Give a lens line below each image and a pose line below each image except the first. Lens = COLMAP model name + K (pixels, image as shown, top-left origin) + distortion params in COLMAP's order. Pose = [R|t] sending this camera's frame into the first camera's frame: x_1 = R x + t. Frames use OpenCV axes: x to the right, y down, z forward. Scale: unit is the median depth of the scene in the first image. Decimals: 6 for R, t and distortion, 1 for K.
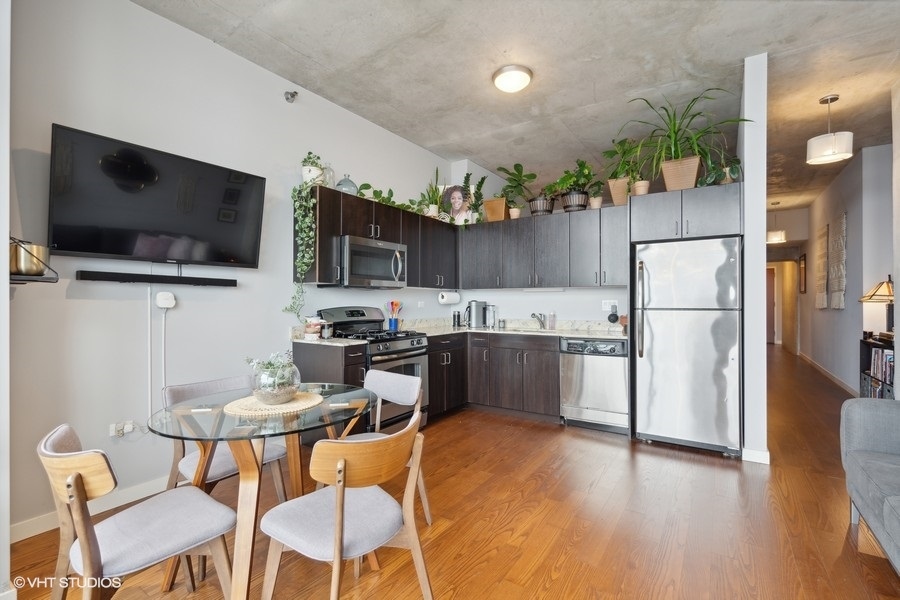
lens RADIAL K [[413.1, 0, 447.4], [0, 413.1, 301.4], [0, 0, 1]] dist [0.012896, 0.003318]
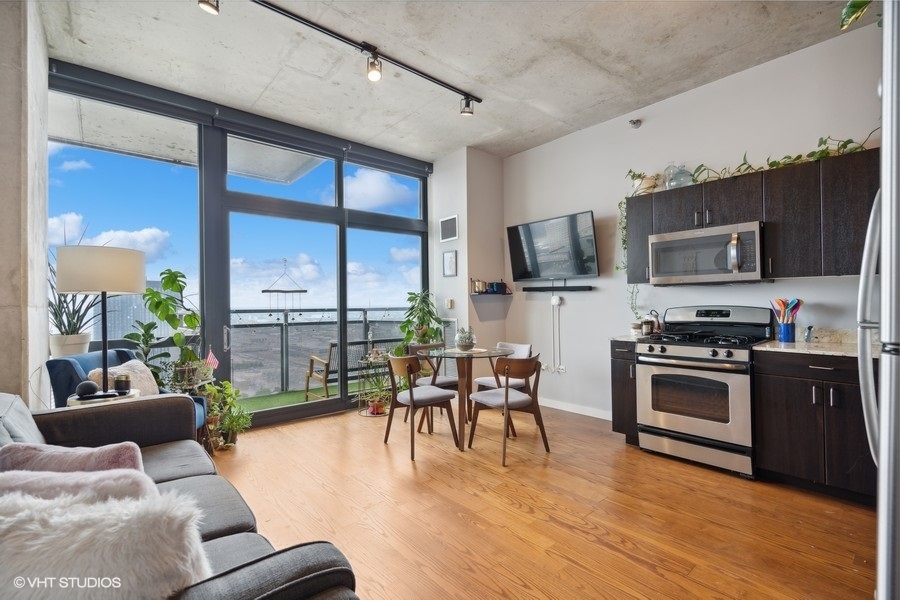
lens RADIAL K [[413.1, 0, 451.9], [0, 413.1, 301.6], [0, 0, 1]] dist [0.012896, 0.003318]
pose [[-0.267365, 0.001228, -0.963595, 0.968058], [0.010810, 0.999940, -0.001725, -0.000144], [0.963535, -0.010878, -0.267362, 0.892715]]
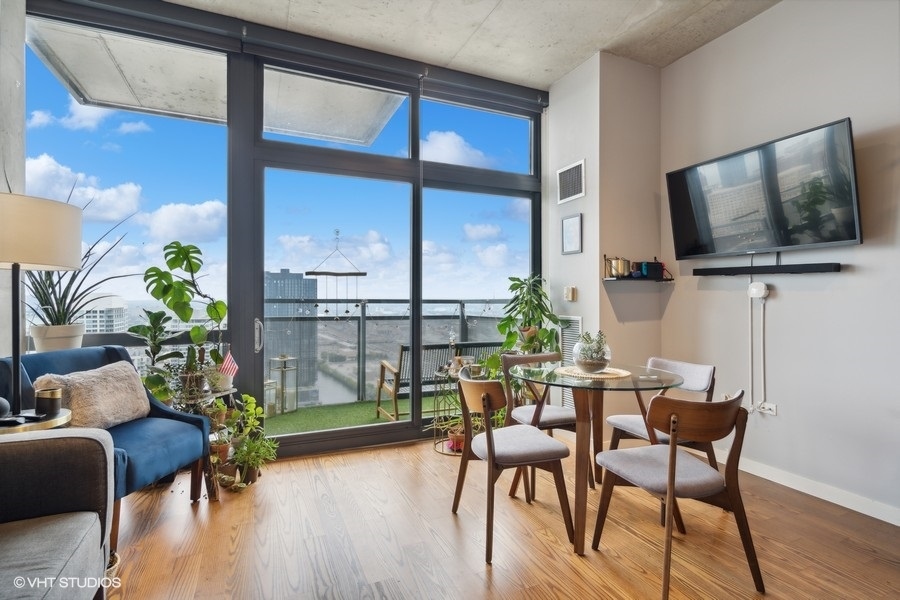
lens RADIAL K [[443.3, 0, 447.1], [0, 443.3, 298.2], [0, 0, 1]] dist [-0.002914, -0.000378]
pose [[-0.541939, 0.002061, -0.840415, 0.562727], [-0.001757, 0.999992, 0.003585, 0.012001], [0.840416, 0.003419, -0.541931, 0.809371]]
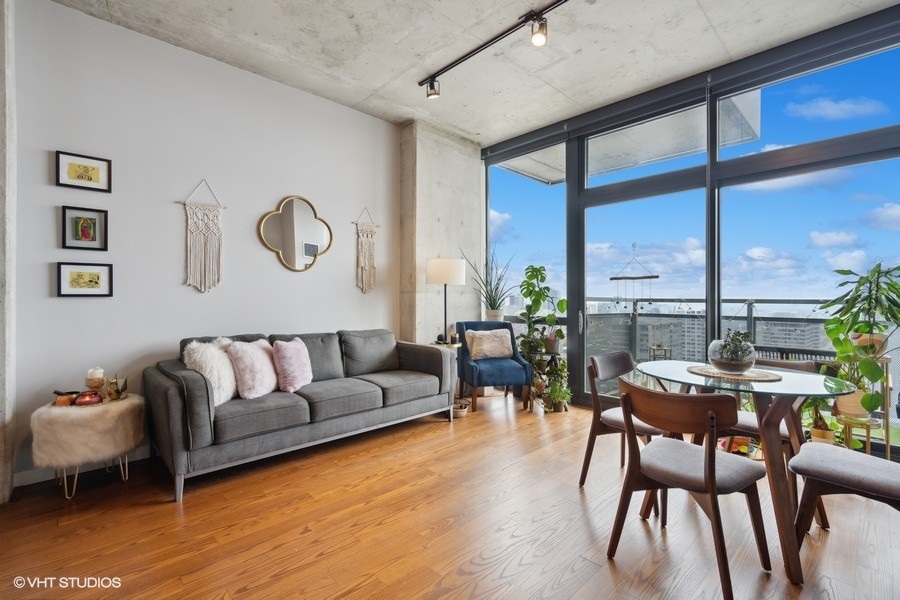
lens RADIAL K [[413.1, 0, 446.0], [0, 413.1, 302.1], [0, 0, 1]] dist [0.012896, 0.003318]
pose [[-0.972634, -0.006812, 0.232242, 0.072811], [-0.004474, 0.999934, 0.010592, 0.019815], [-0.232299, 0.009263, -0.972600, 1.373890]]
